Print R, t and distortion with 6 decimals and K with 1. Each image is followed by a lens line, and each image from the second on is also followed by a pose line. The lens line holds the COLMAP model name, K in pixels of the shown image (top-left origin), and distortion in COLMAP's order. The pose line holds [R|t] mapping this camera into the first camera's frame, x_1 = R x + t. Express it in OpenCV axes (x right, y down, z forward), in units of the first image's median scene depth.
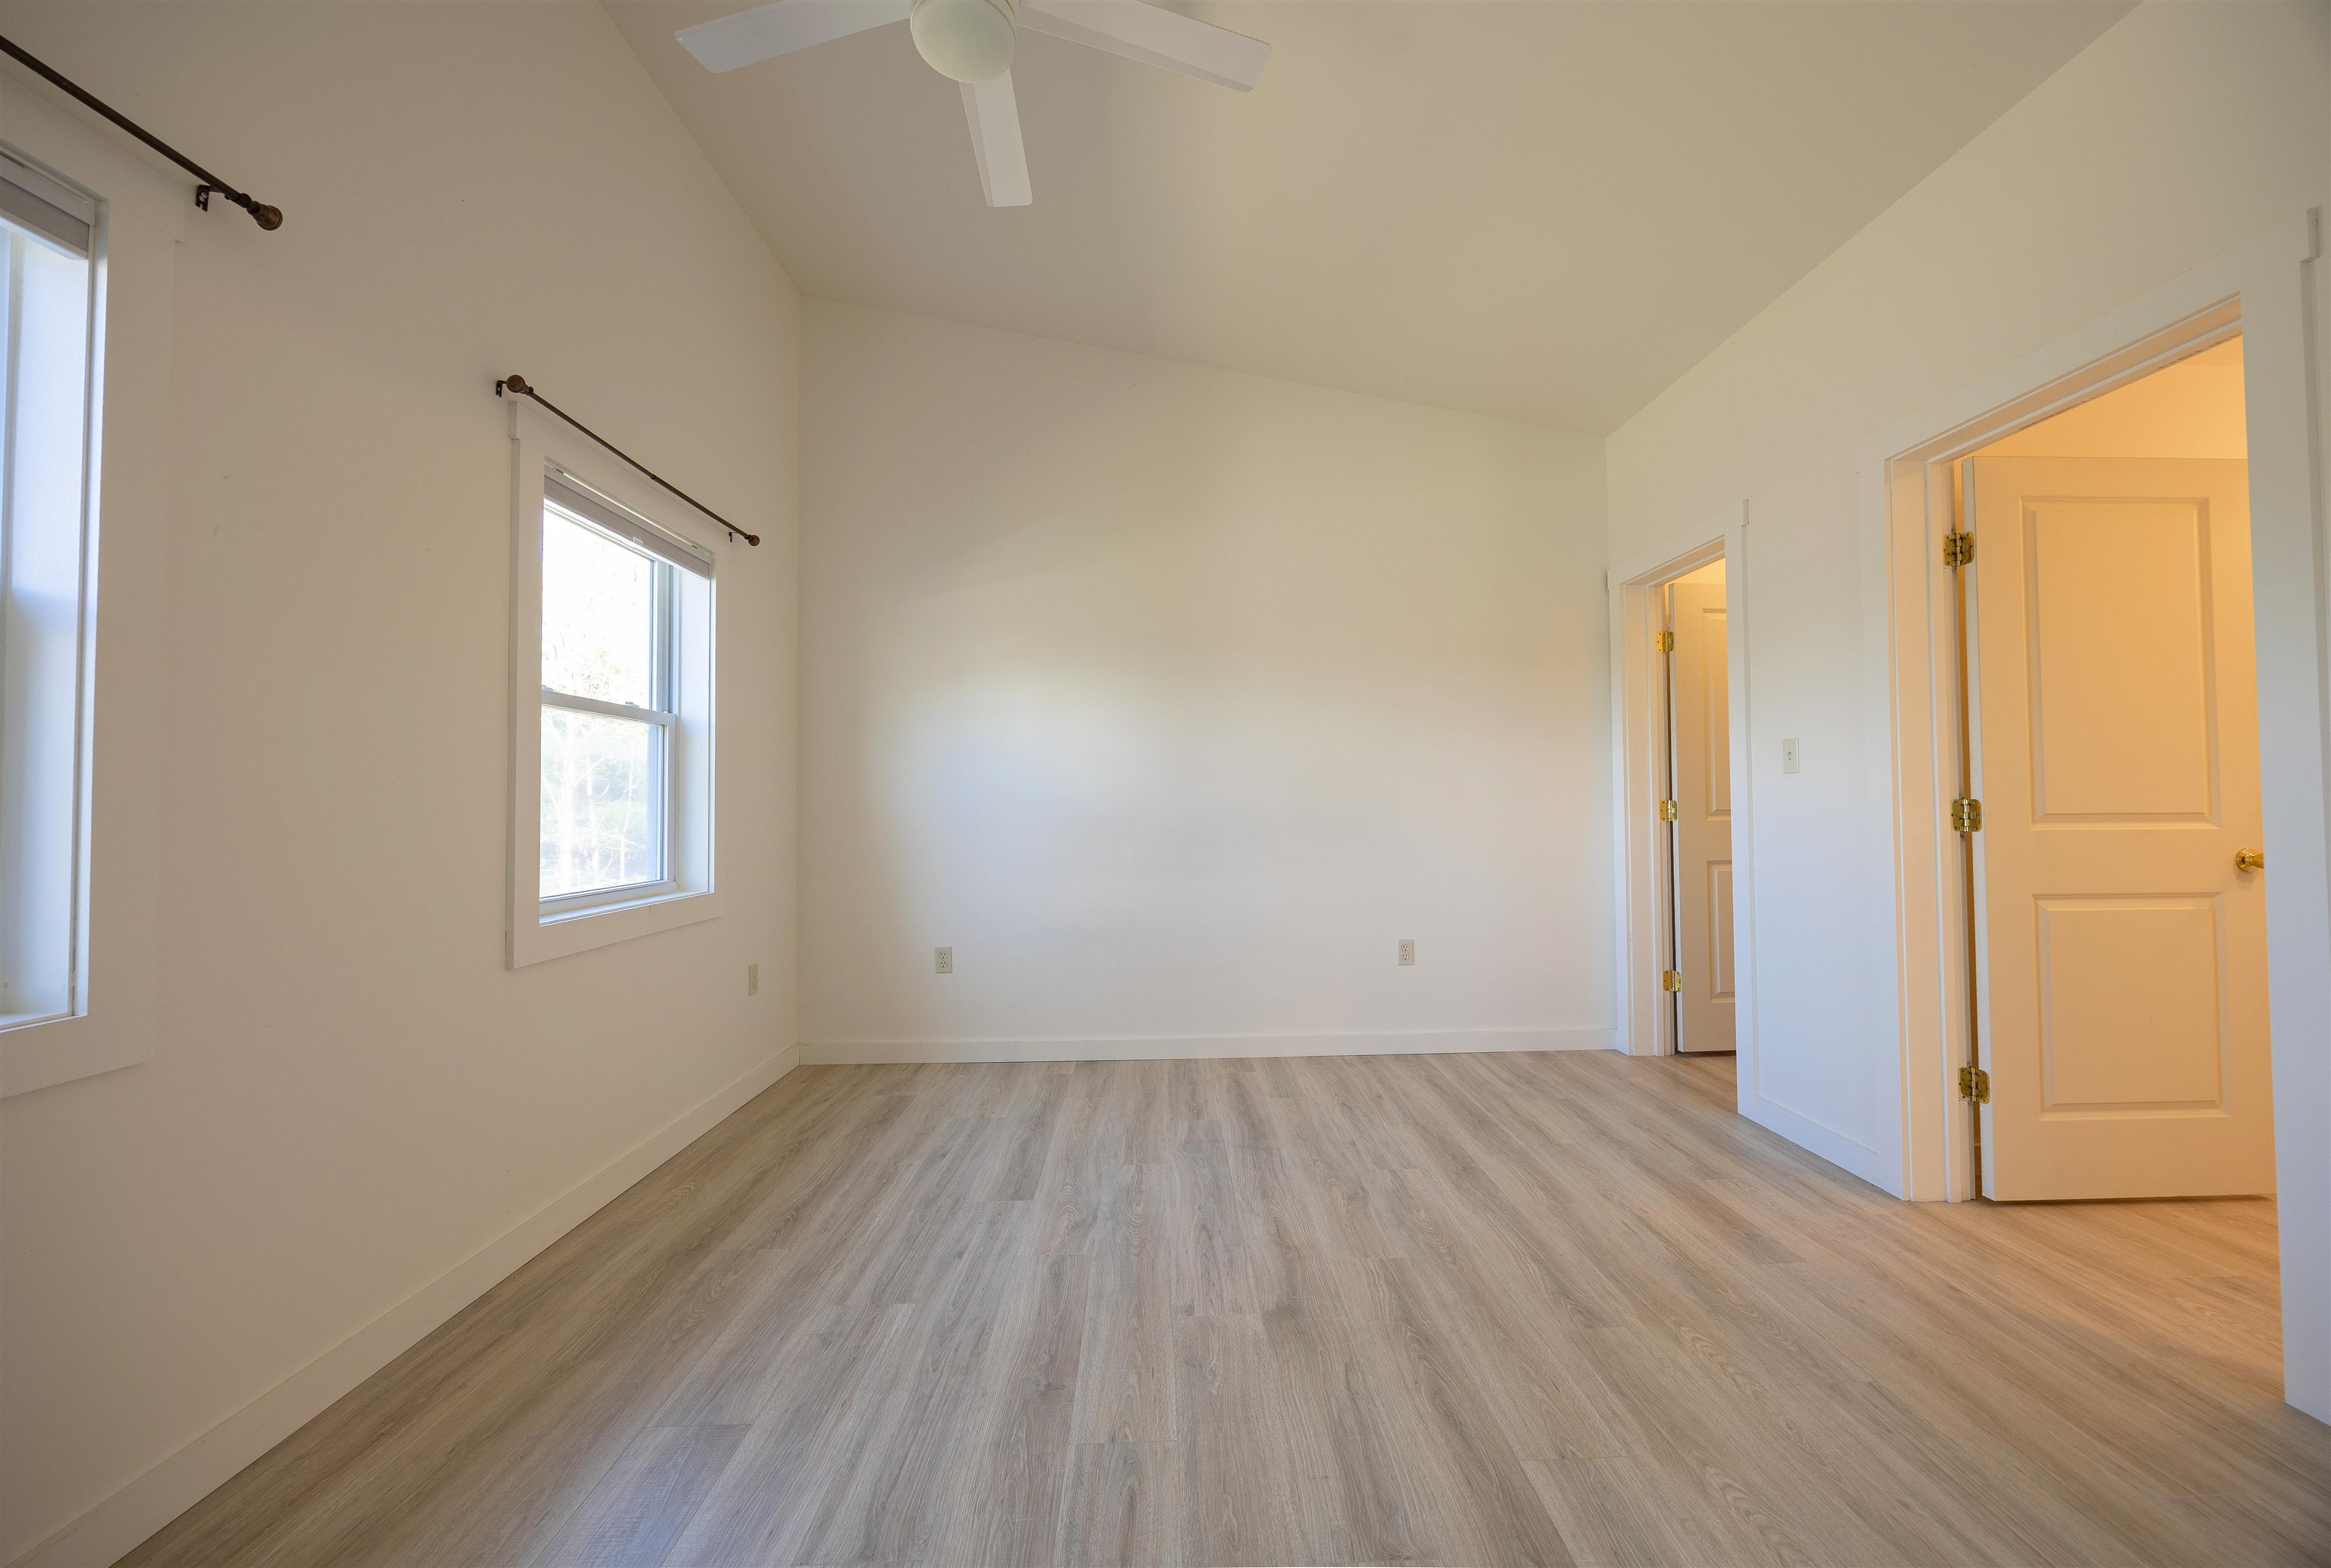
lens RADIAL K [[888.7, 0, 1198.7], [0, 888.7, 780.0], [0, 0, 1]] dist [-0.000560, -0.000107]
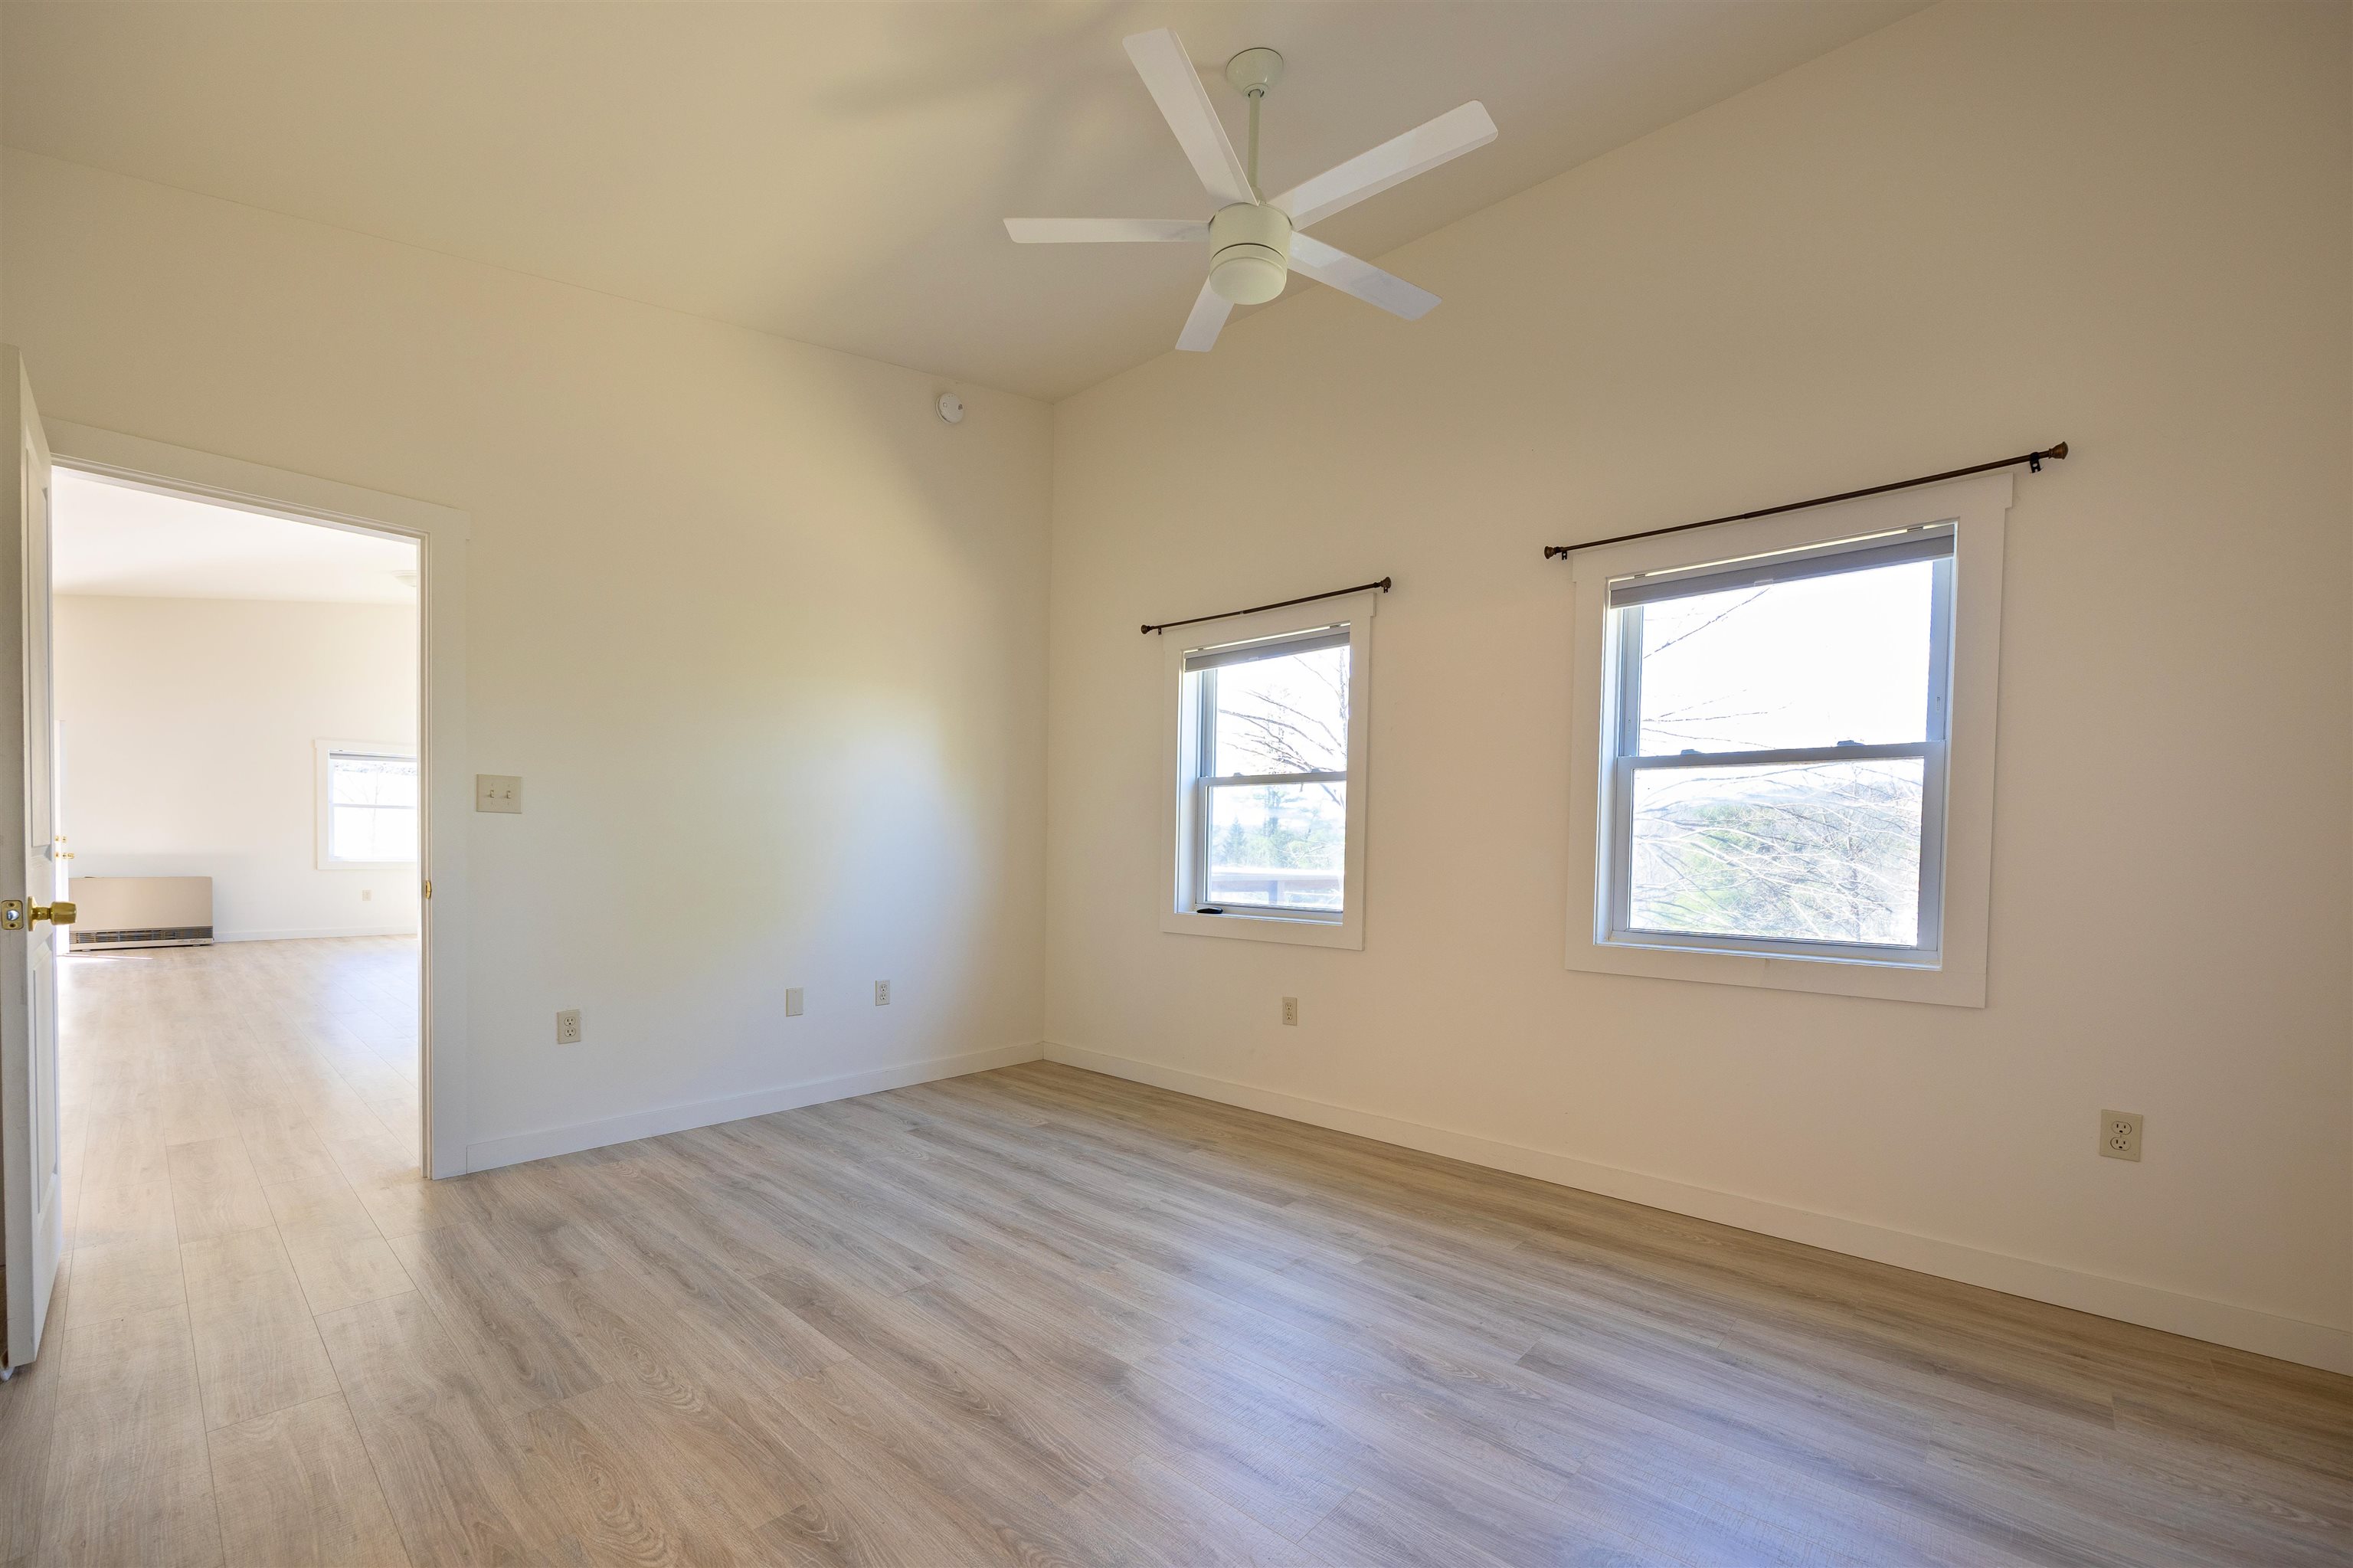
lens RADIAL K [[991.2, 0, 1217.8], [0, 991.2, 879.1], [0, 0, 1]] dist [-0.009099, 0.000044]
pose [[-0.689905, 0.016981, -0.723700, 0.688628], [0.010625, 0.999855, 0.013332, 0.042300], [0.723822, 0.001508, -0.689986, 1.597425]]
